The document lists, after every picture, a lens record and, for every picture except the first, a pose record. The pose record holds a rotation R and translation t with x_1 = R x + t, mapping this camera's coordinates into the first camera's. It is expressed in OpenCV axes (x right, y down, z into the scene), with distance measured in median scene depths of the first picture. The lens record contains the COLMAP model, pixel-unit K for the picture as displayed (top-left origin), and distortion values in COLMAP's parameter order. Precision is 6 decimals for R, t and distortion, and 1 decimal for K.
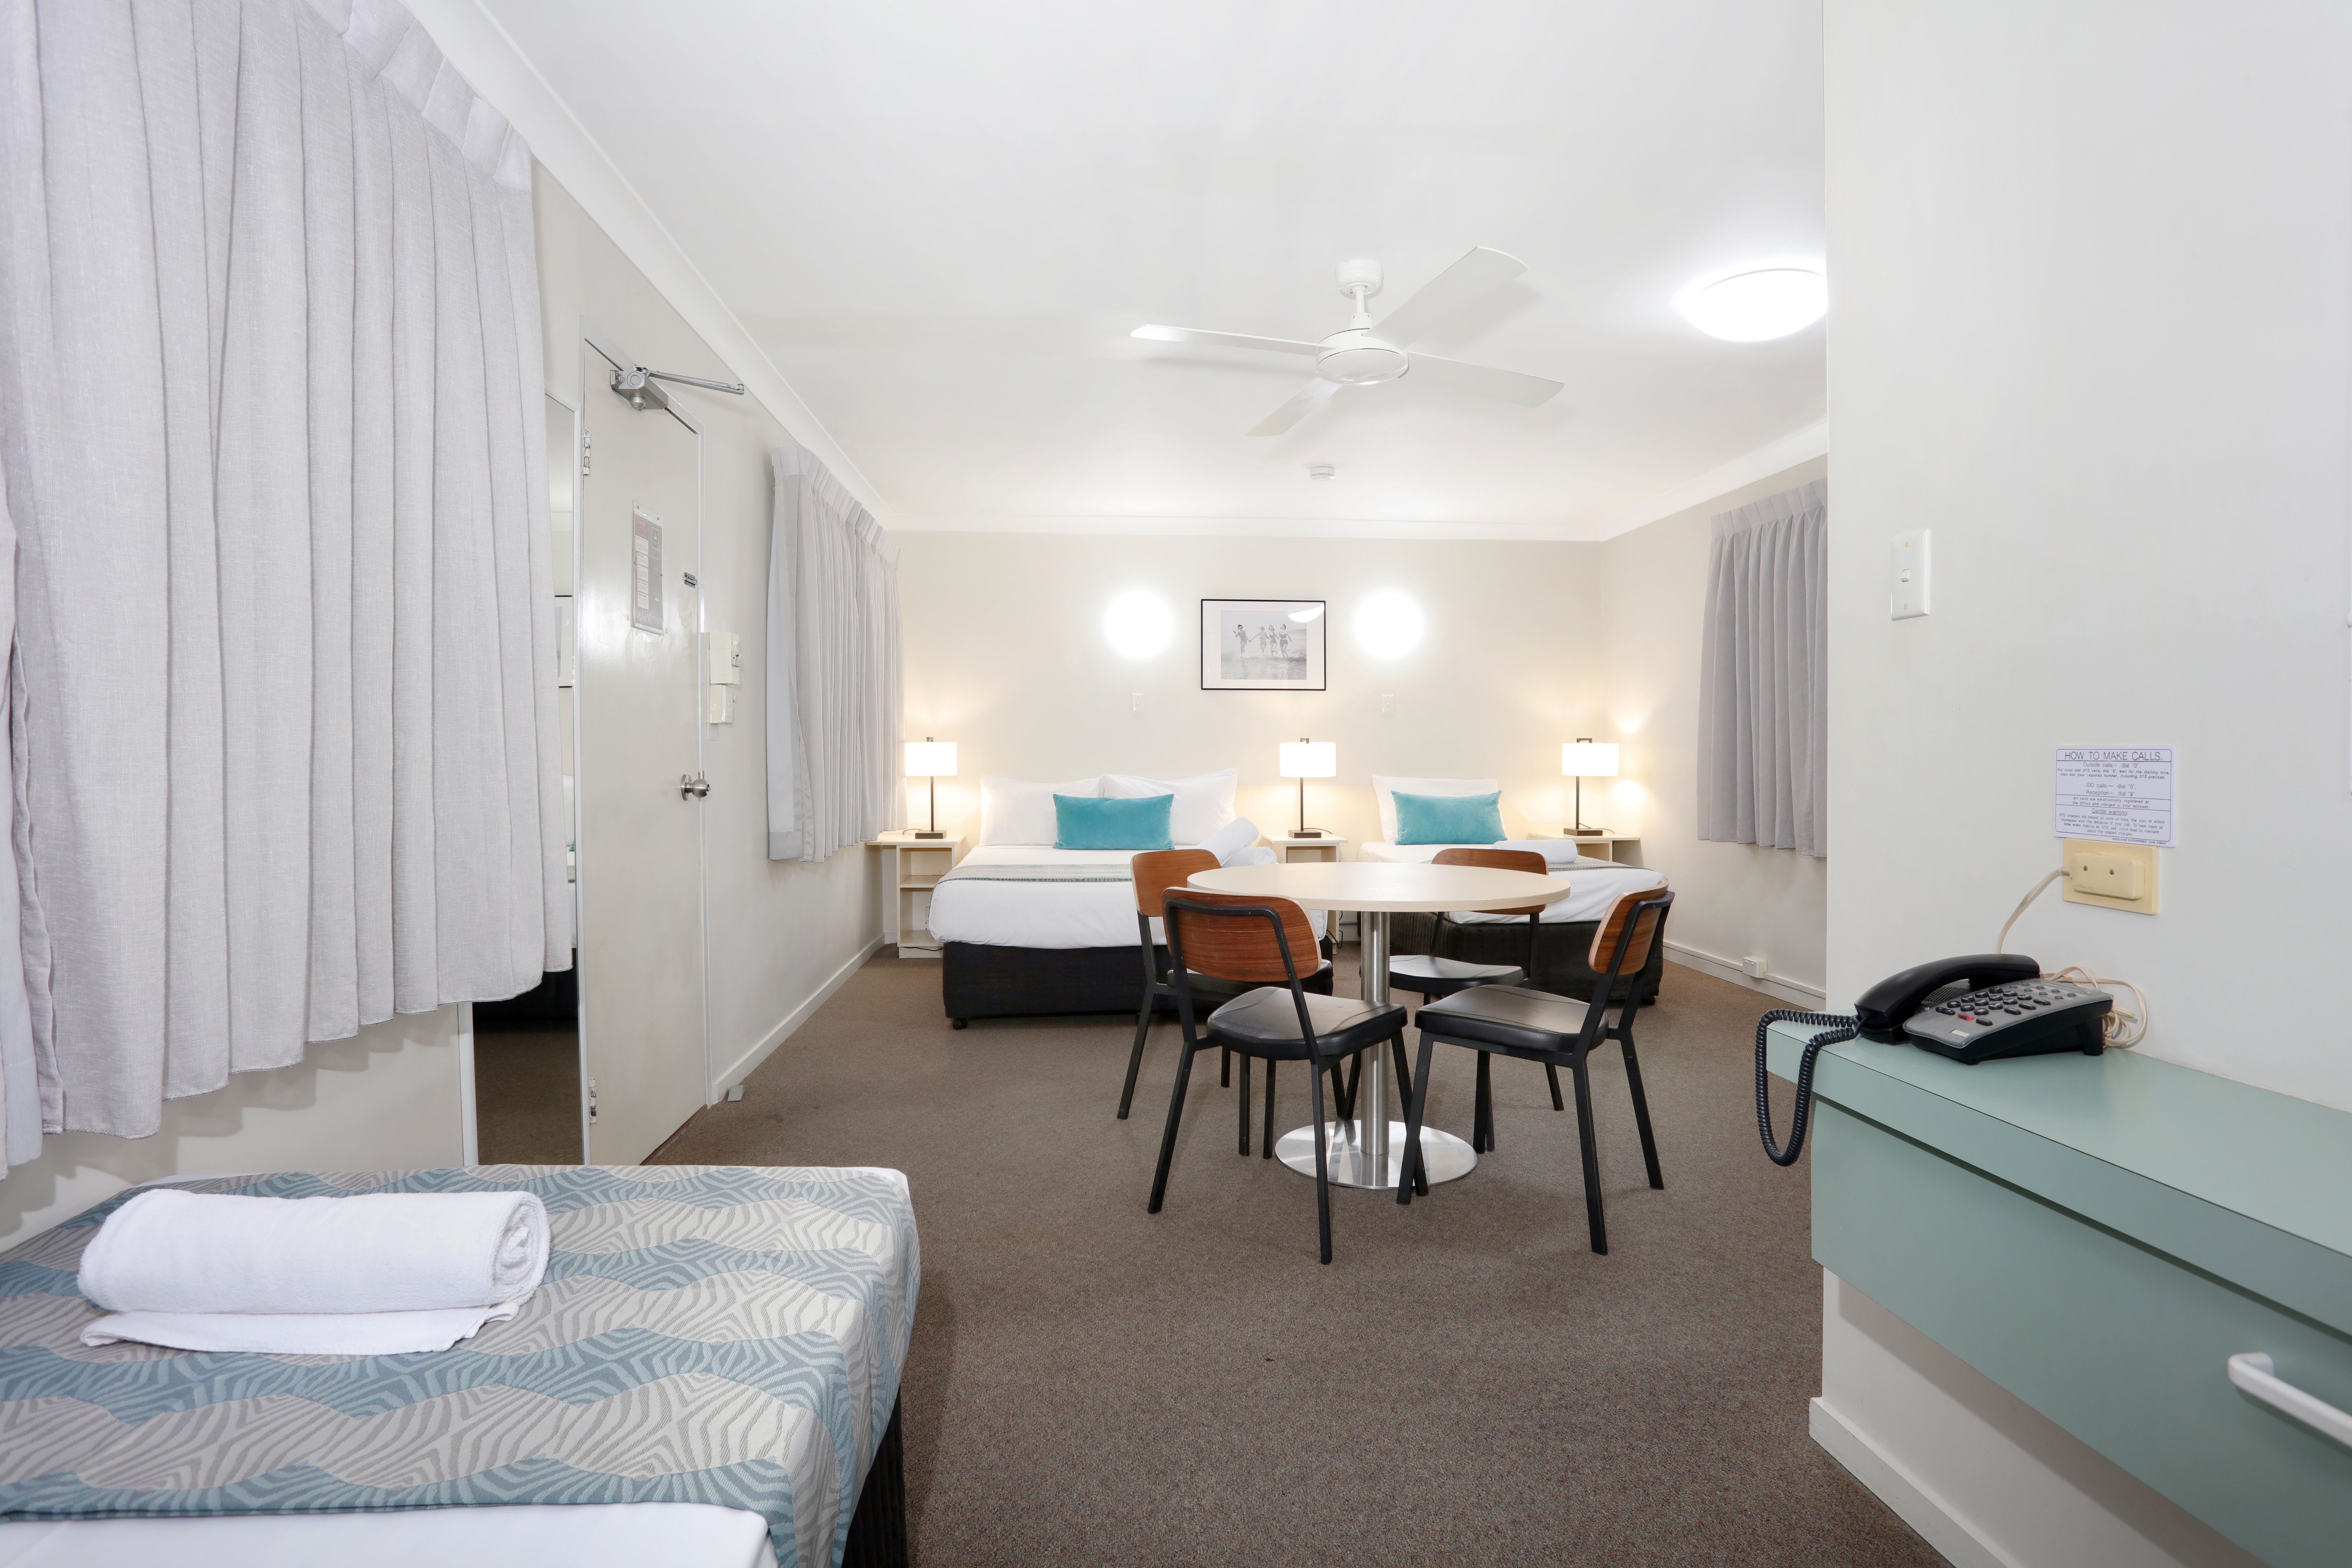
lens RADIAL K [[1259.6, 0, 1175.5], [0, 1259.6, 784.1], [0, 0, 1]] dist [-0.003959, -0.000341]
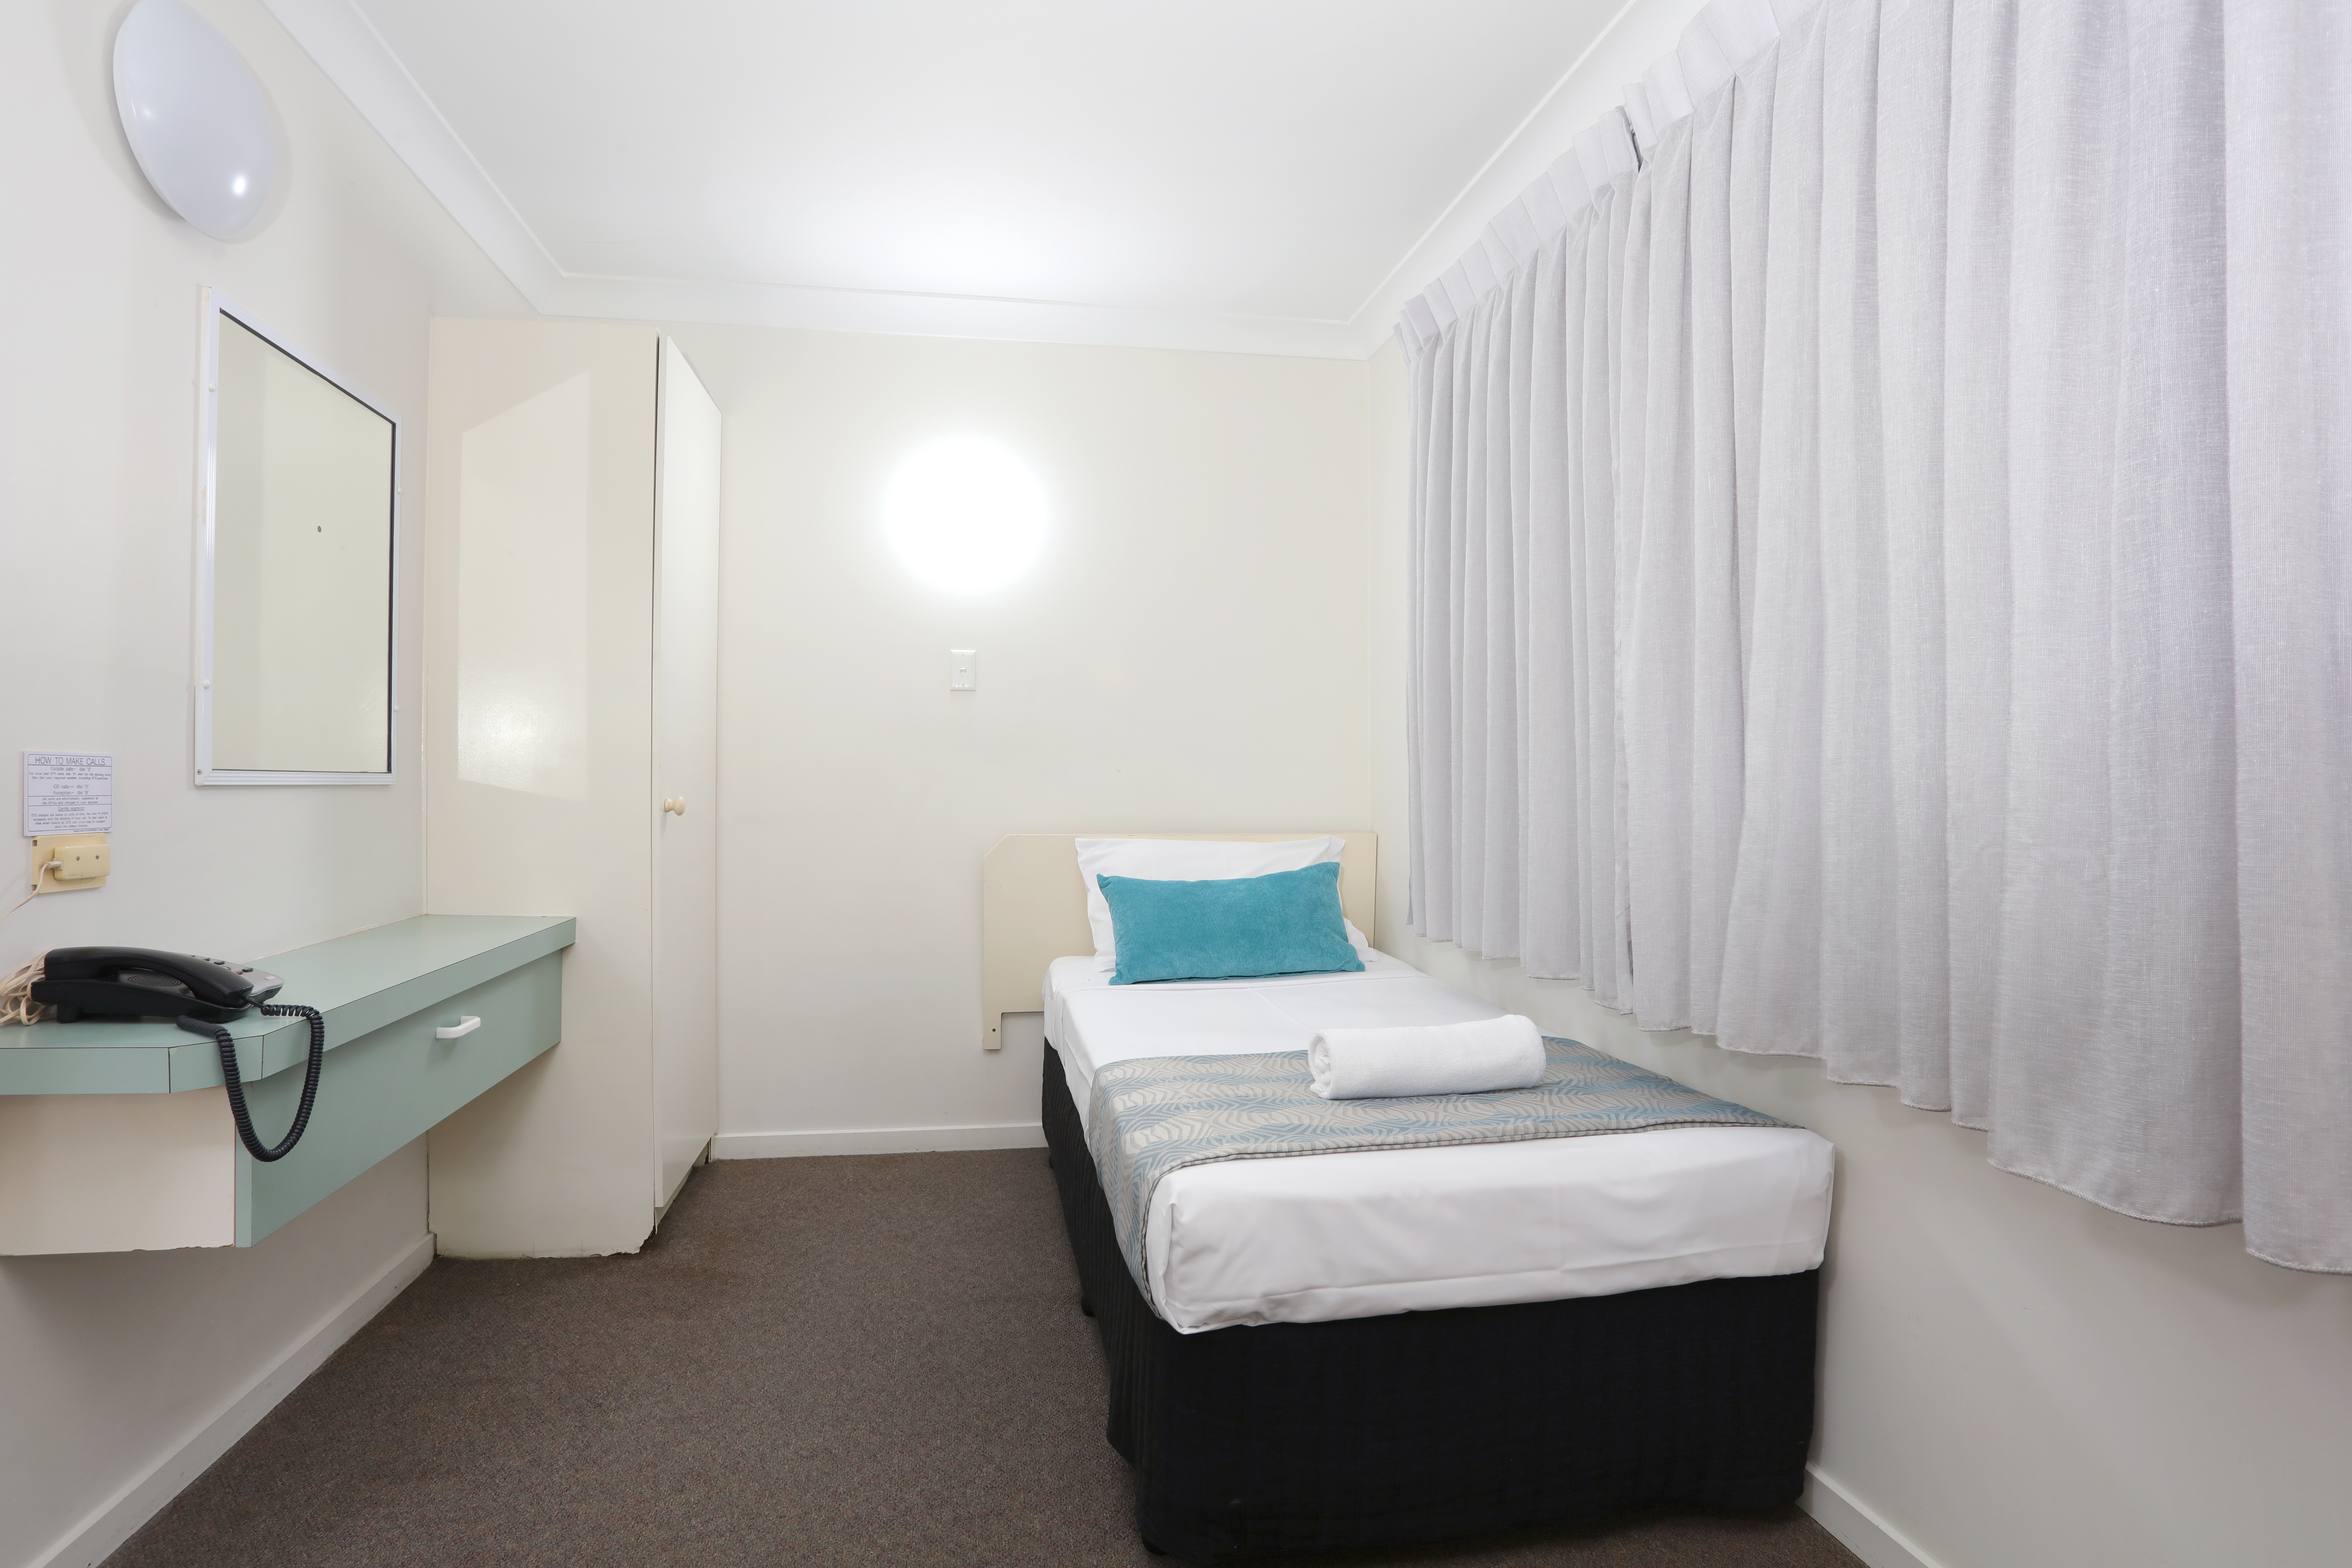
lens RADIAL K [[1259.6, 0, 1177.6], [0, 1259.6, 783.4], [0, 0, 1]] dist [-0.003959, -0.000341]
pose [[-0.994889, -0.000823, -0.100972, -0.098572], [-0.003505, 0.999646, 0.026385, -0.021554], [0.100914, 0.026604, -0.994539, 1.355871]]
